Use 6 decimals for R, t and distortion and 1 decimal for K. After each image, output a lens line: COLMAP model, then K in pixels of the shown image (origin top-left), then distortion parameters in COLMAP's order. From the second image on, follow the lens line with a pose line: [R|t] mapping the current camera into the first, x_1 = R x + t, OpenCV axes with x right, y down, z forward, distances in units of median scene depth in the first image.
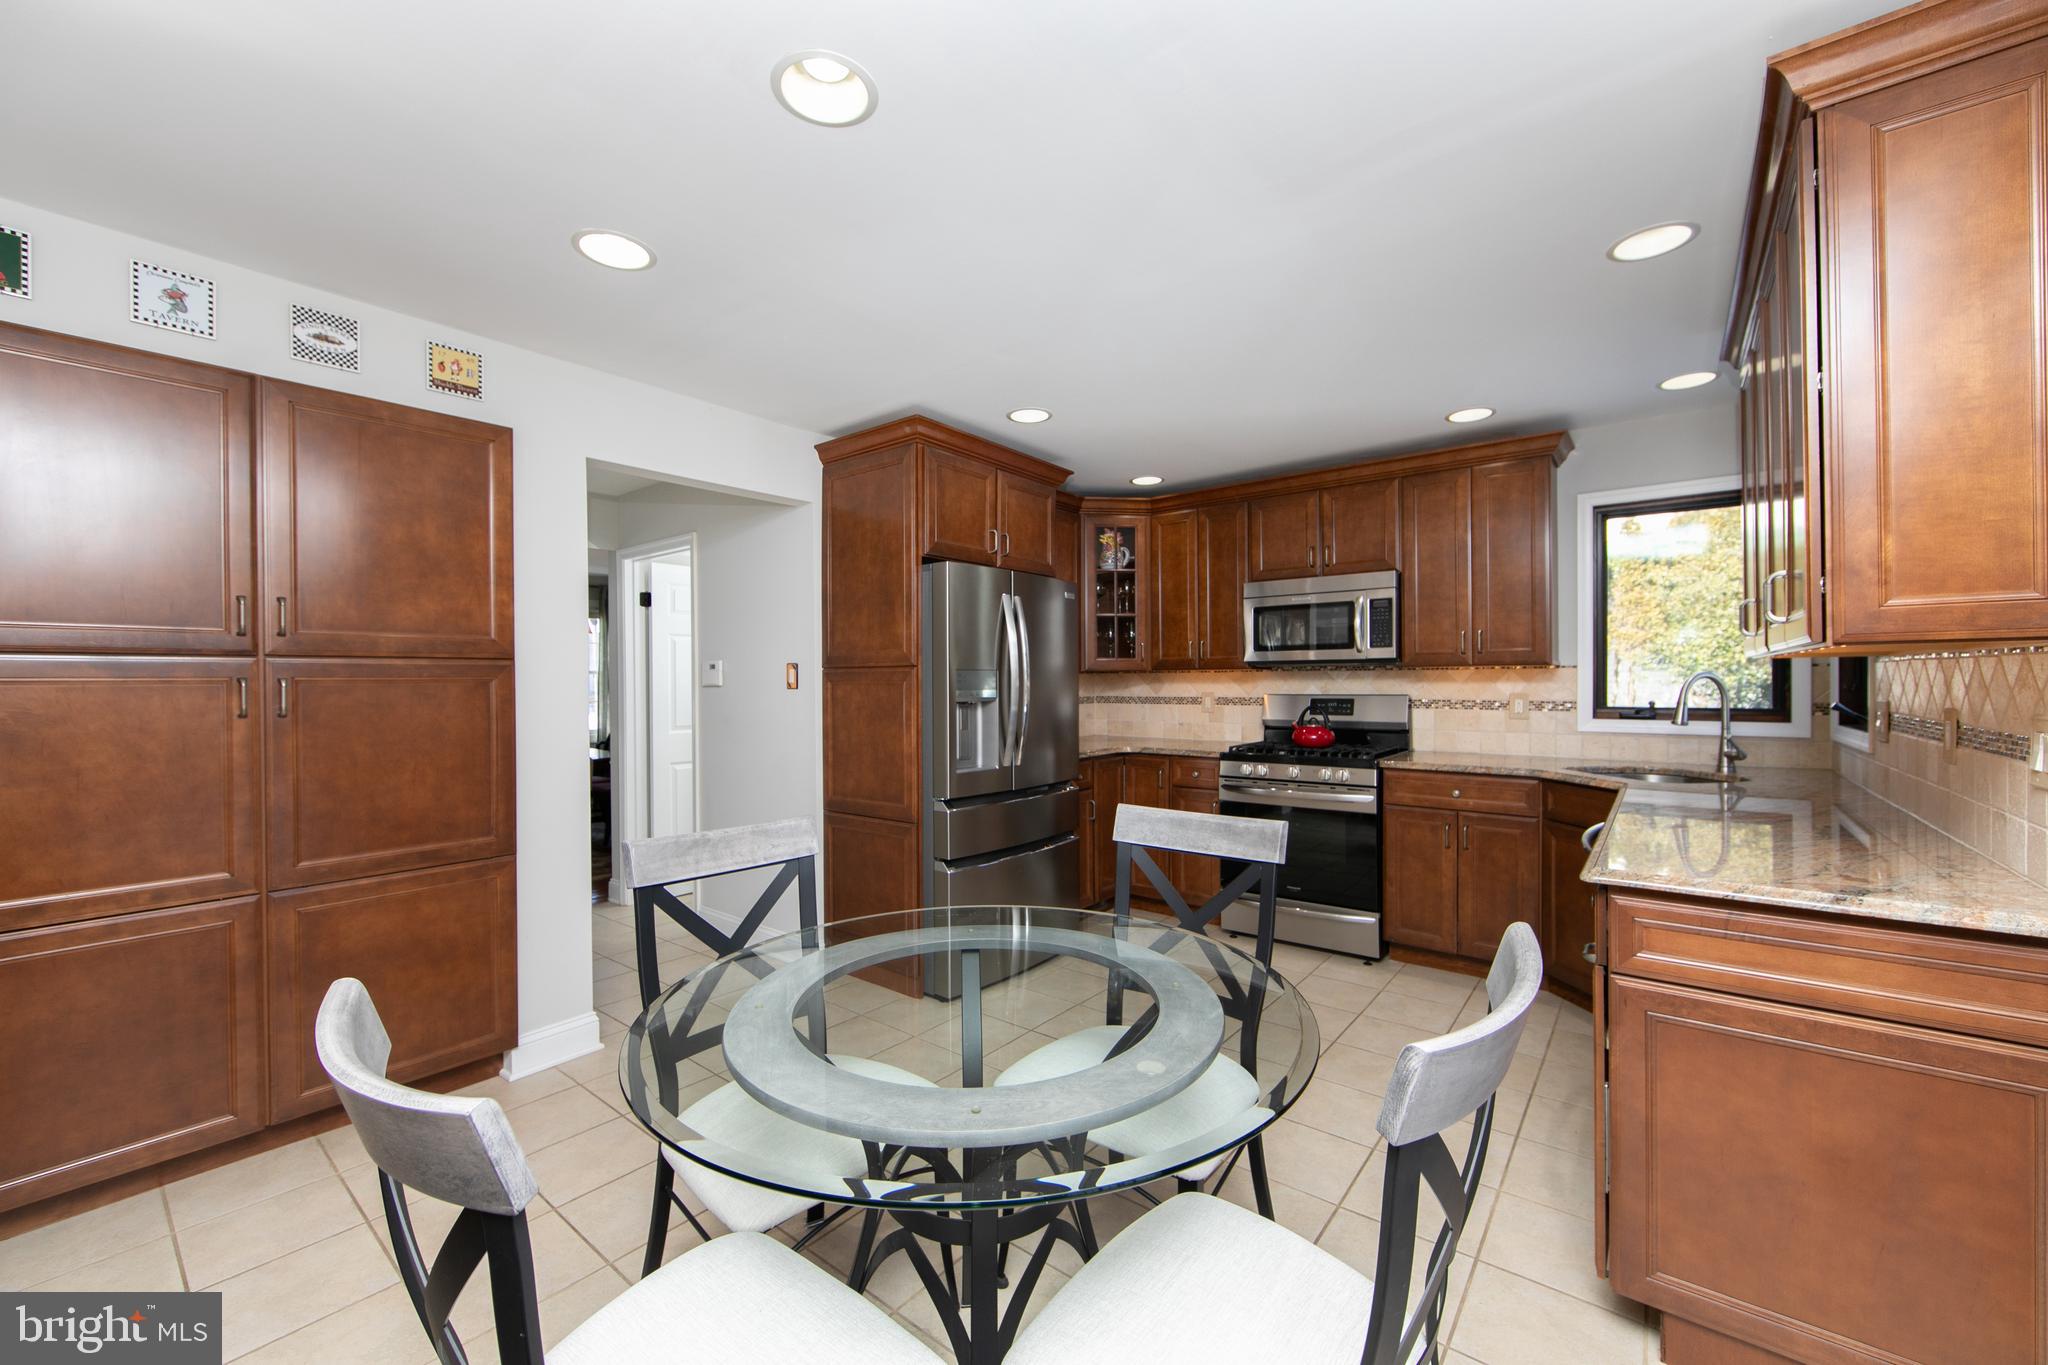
lens RADIAL K [[809.4, 0, 1027.5], [0, 809.4, 682.3], [0, 0, 1]] dist [0.003418, 0.000201]
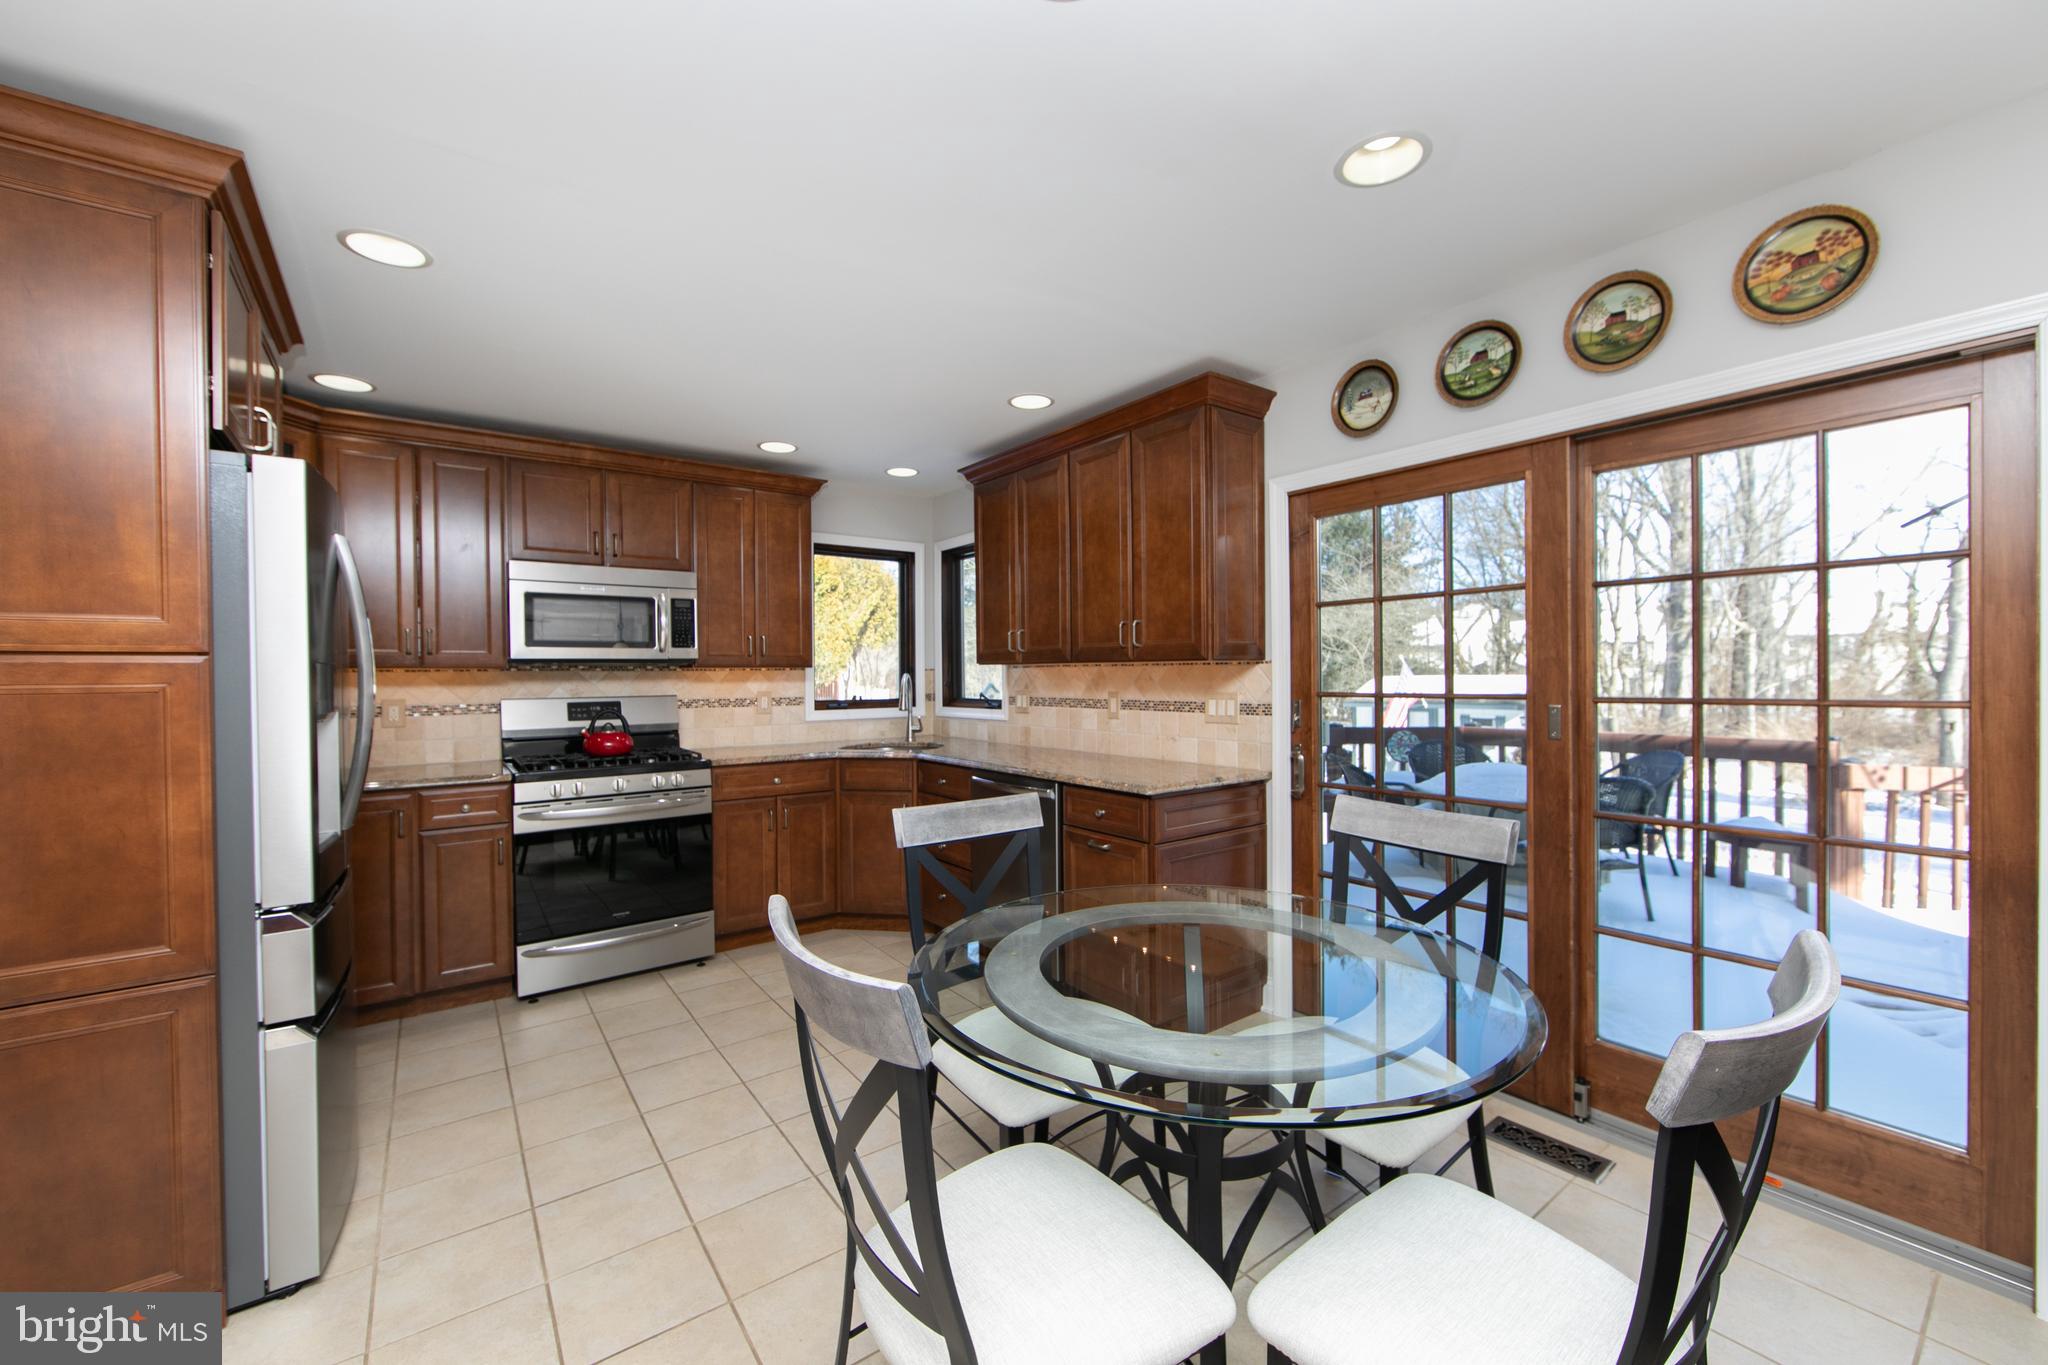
lens RADIAL K [[809.4, 0, 1033.7], [0, 809.4, 679.4], [0, 0, 1]] dist [0.003418, 0.000201]
pose [[0.237039, -0.002439, 0.971497, -0.431575], [0.008613, 0.999963, 0.000409, -0.000884], [-0.971462, 0.008271, 0.237051, 0.346986]]
